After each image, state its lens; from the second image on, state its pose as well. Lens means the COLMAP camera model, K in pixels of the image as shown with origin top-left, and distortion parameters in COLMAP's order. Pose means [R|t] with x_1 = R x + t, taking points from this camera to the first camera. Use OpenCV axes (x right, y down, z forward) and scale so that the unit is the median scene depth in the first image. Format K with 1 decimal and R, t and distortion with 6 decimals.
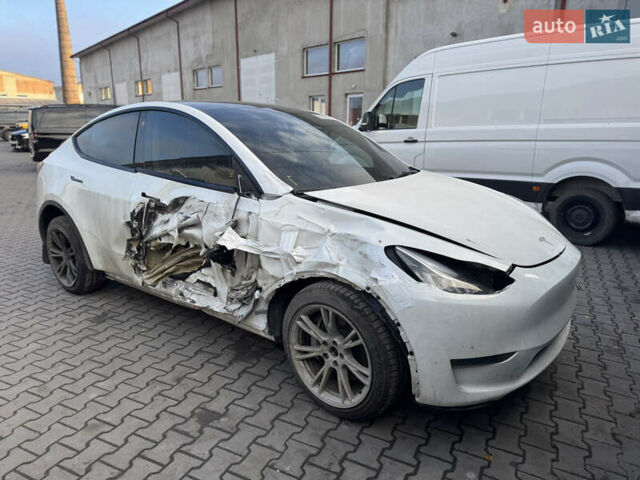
lens RADIAL K [[451.3, 0, 320.0], [0, 451.3, 240.0], [0, 0, 1]] dist [0.059604, -0.071528]
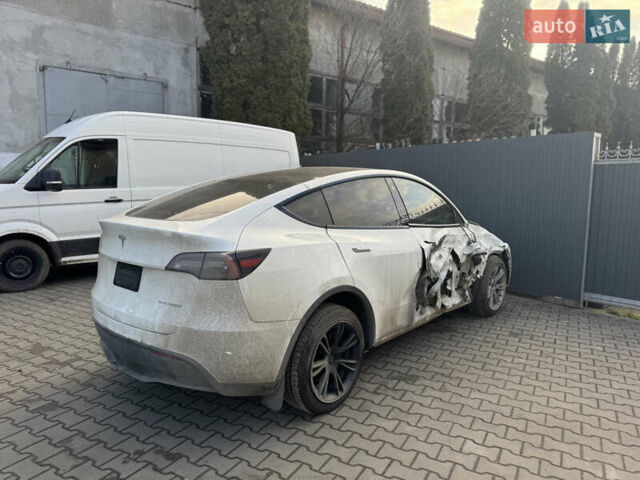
lens RADIAL K [[451.3, 0, 320.0], [0, 451.3, 240.0], [0, 0, 1]] dist [0.059604, -0.071528]
pose [[0.046490, -0.119507, 0.991744, -1.714138], [0.236794, 0.965838, 0.105285, -0.320792], [-0.970447, 0.229945, 0.073200, 1.241923]]
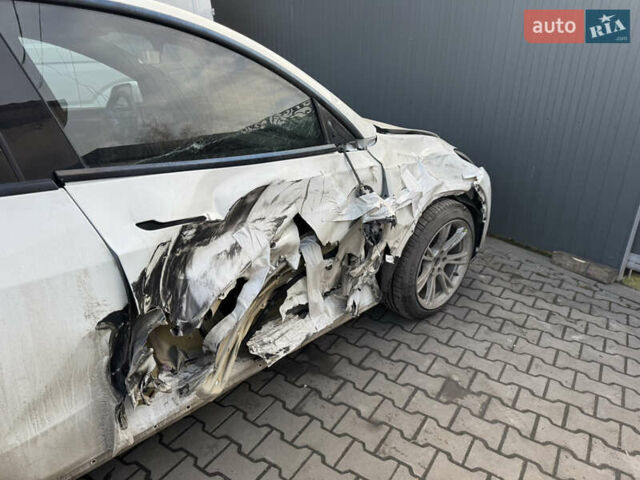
lens RADIAL K [[451.3, 0, 320.0], [0, 451.3, 240.0], [0, 0, 1]] dist [0.059604, -0.071528]
pose [[0.123488, -0.387780, 0.913443, -0.774850], [0.236318, 0.905498, 0.352459, -0.203173], [-0.963797, 0.172338, 0.203458, 0.802532]]
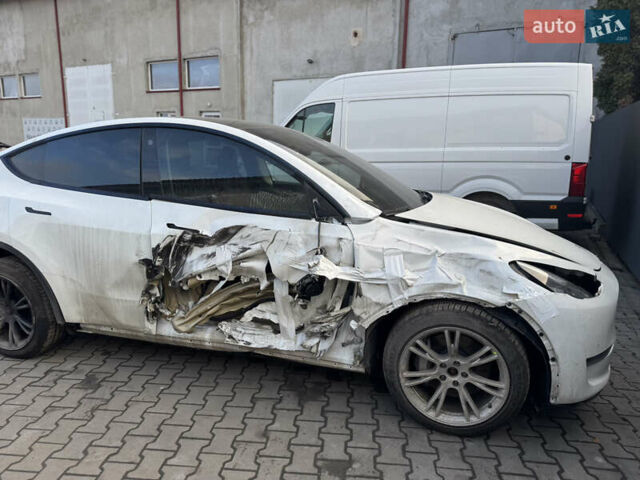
lens RADIAL K [[451.3, 0, 320.0], [0, 451.3, 240.0], [0, 0, 1]] dist [0.059604, -0.071528]
pose [[0.930359, -0.062498, 0.361284, -0.453697], [0.076857, 0.996716, -0.025496, -0.031532], [-0.358504, 0.051488, 0.932107, 0.115758]]
